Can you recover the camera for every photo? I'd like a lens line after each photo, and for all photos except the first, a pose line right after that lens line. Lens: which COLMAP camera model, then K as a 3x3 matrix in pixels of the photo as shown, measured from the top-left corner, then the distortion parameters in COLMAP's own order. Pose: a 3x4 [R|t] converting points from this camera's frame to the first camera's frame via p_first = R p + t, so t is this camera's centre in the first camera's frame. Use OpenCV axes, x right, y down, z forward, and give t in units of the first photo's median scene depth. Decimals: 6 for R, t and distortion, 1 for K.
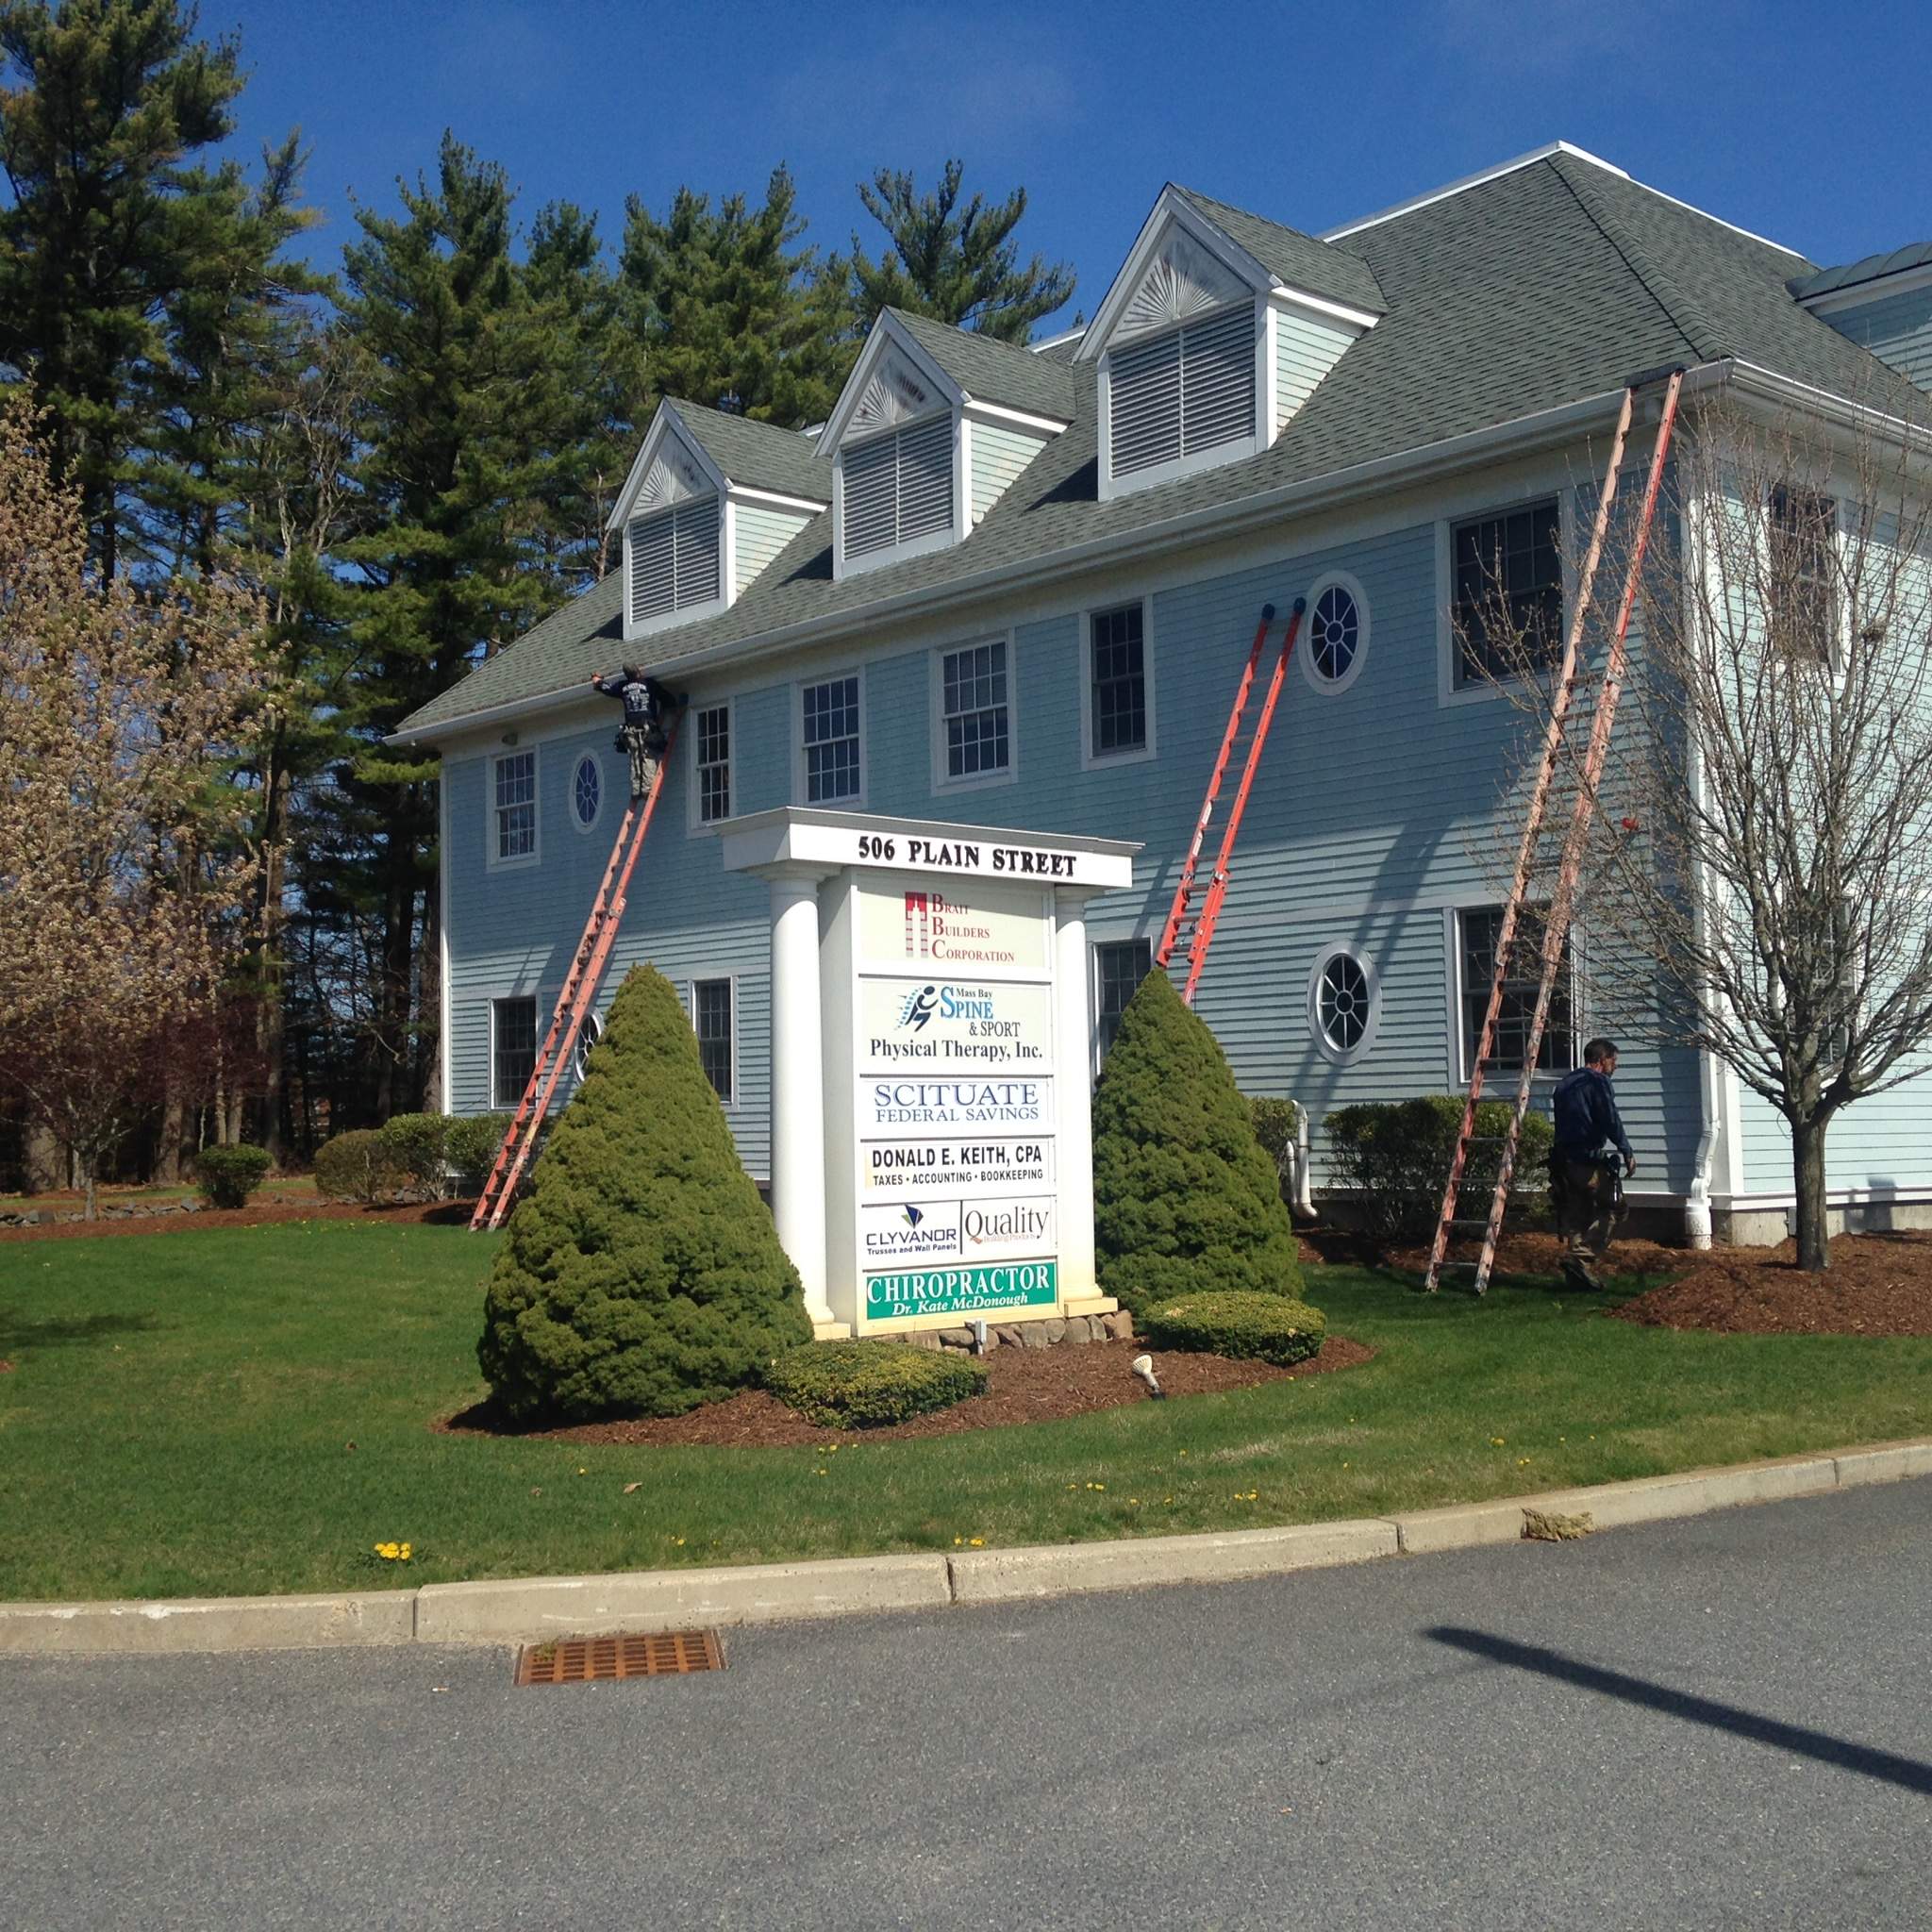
lens RADIAL K [[2466.2, 0, 1020.9], [0, 2466.2, 893.5], [0, 0, 1]] dist [0.190312, -0.347709]
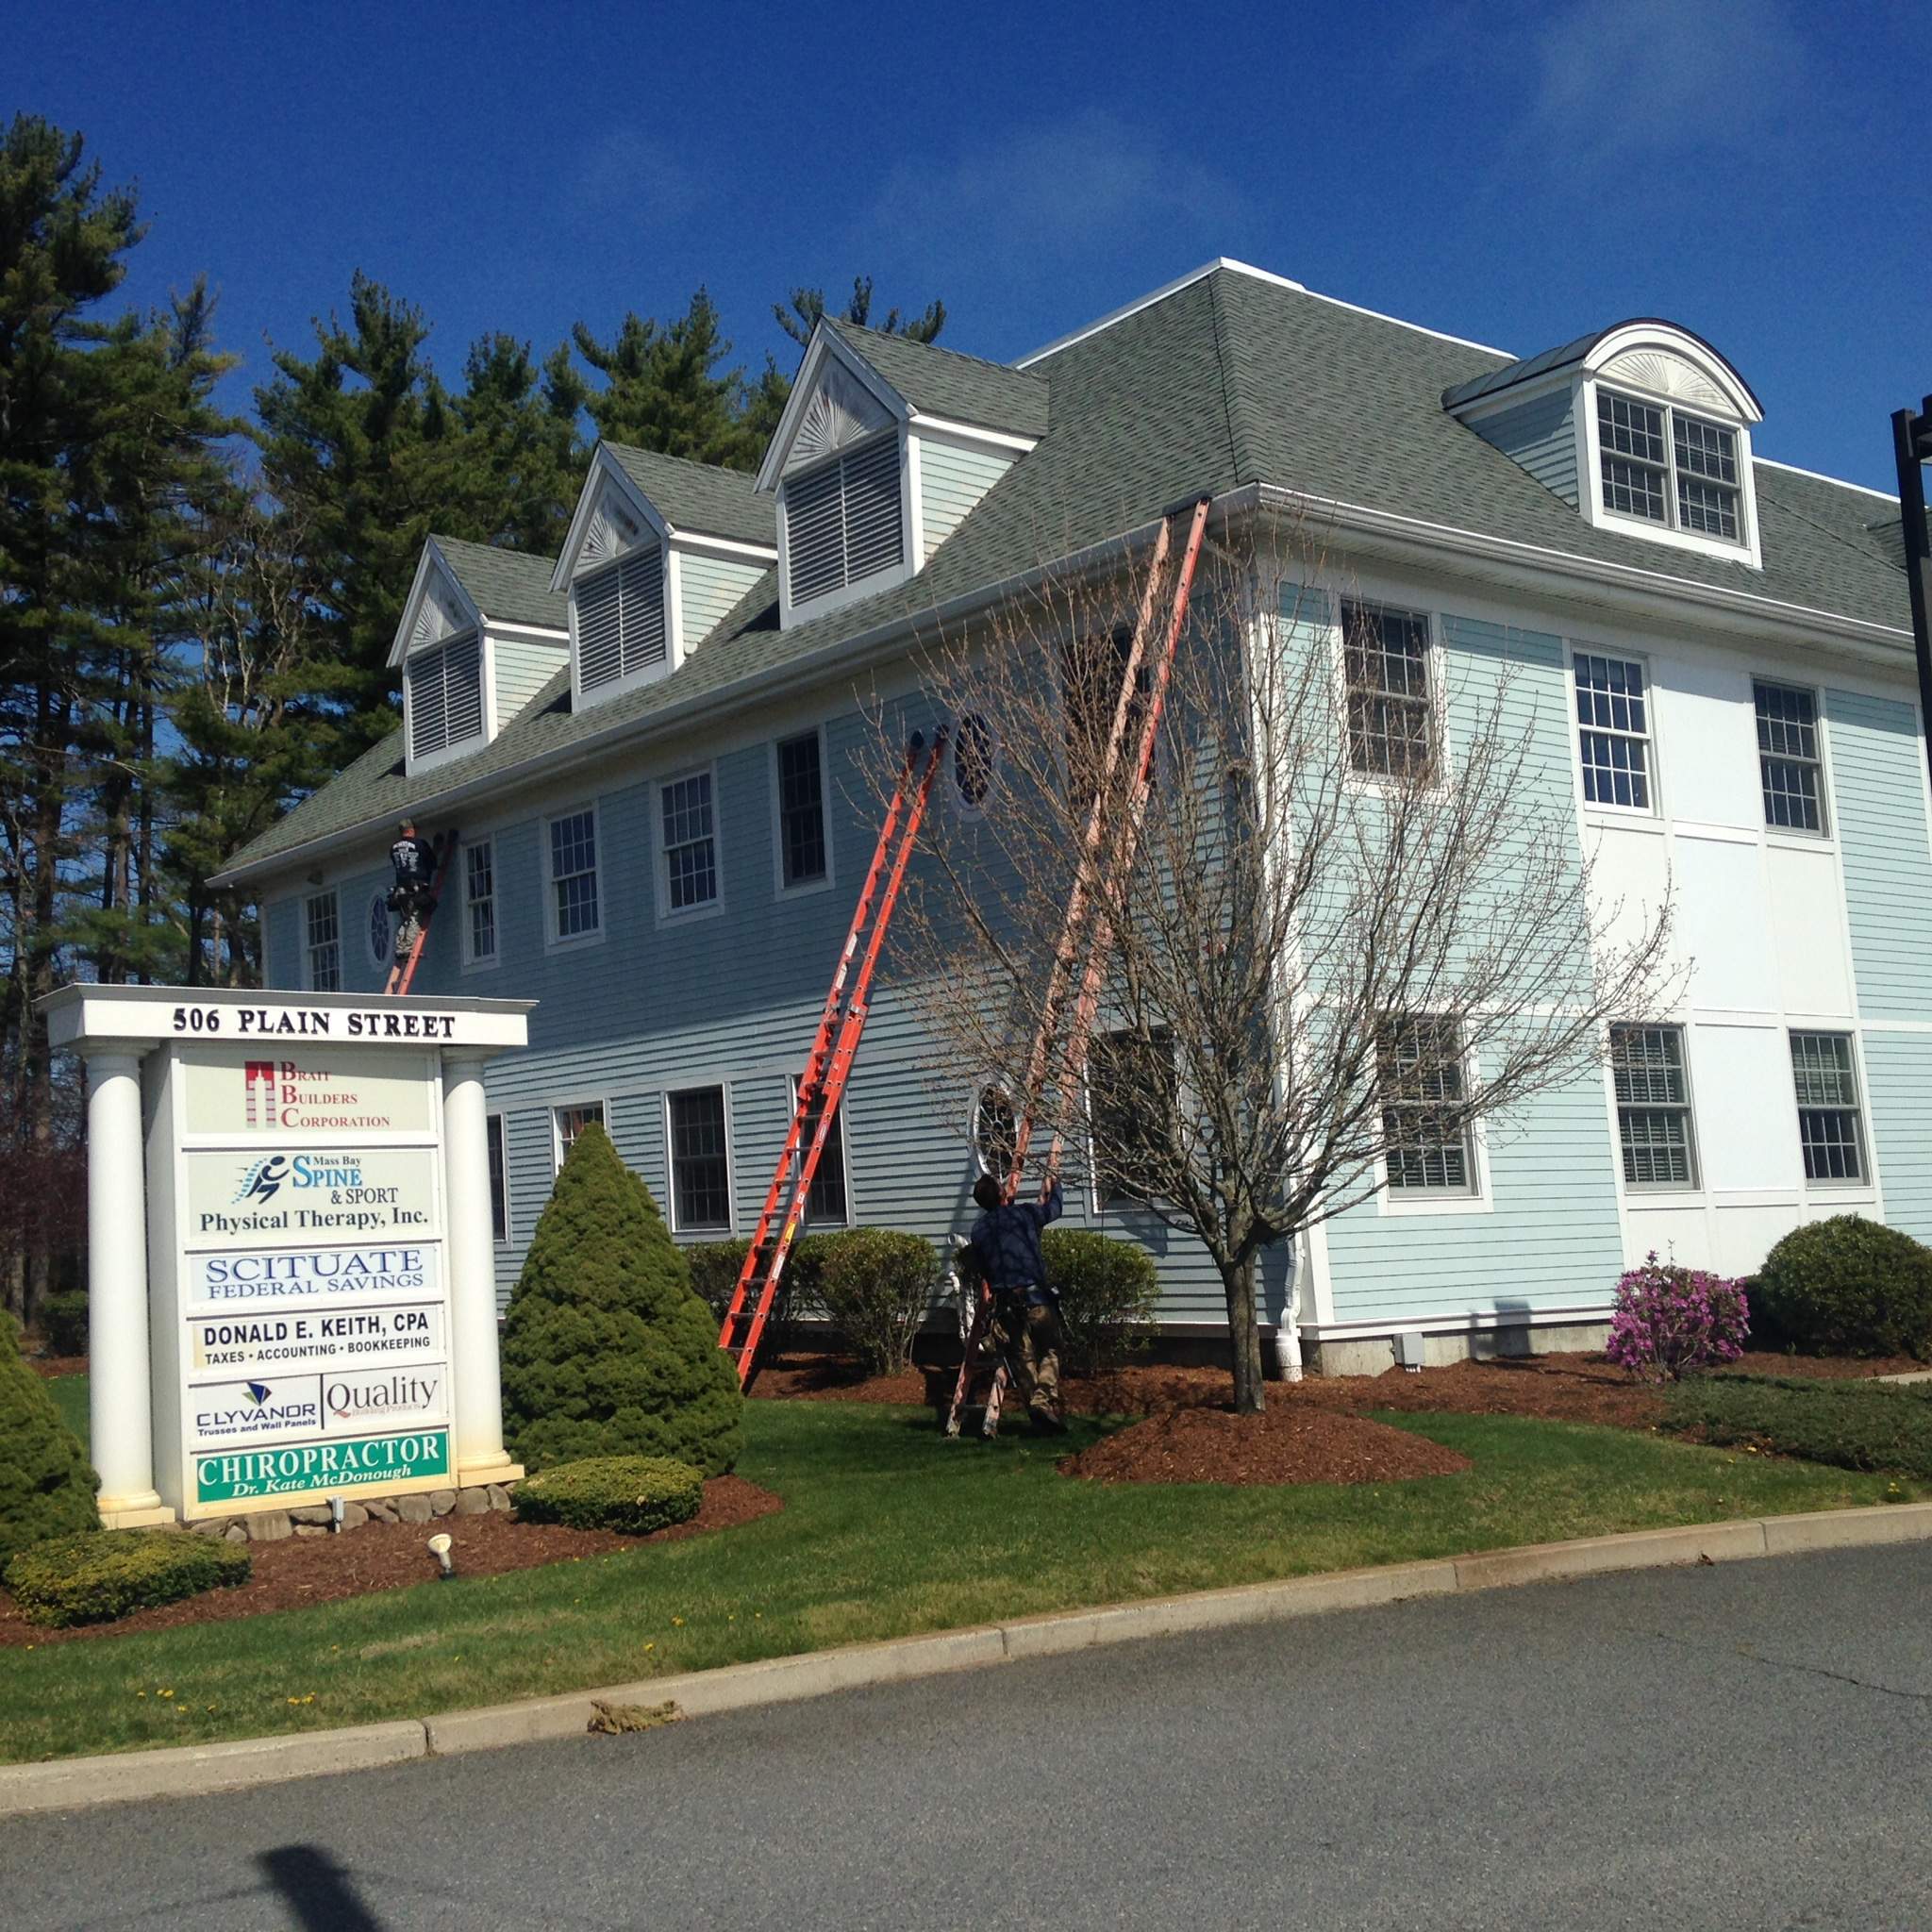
lens RADIAL K [[2497.1, 0, 967.0], [0, 2497.1, 914.5], [0, 0, 1]] dist [0.196950, -0.338770]
pose [[0.998257, -0.031429, -0.049951, 0.273767], [0.029817, 0.999021, -0.032688, -0.016577], [0.050930, 0.031142, 0.998217, 0.003602]]
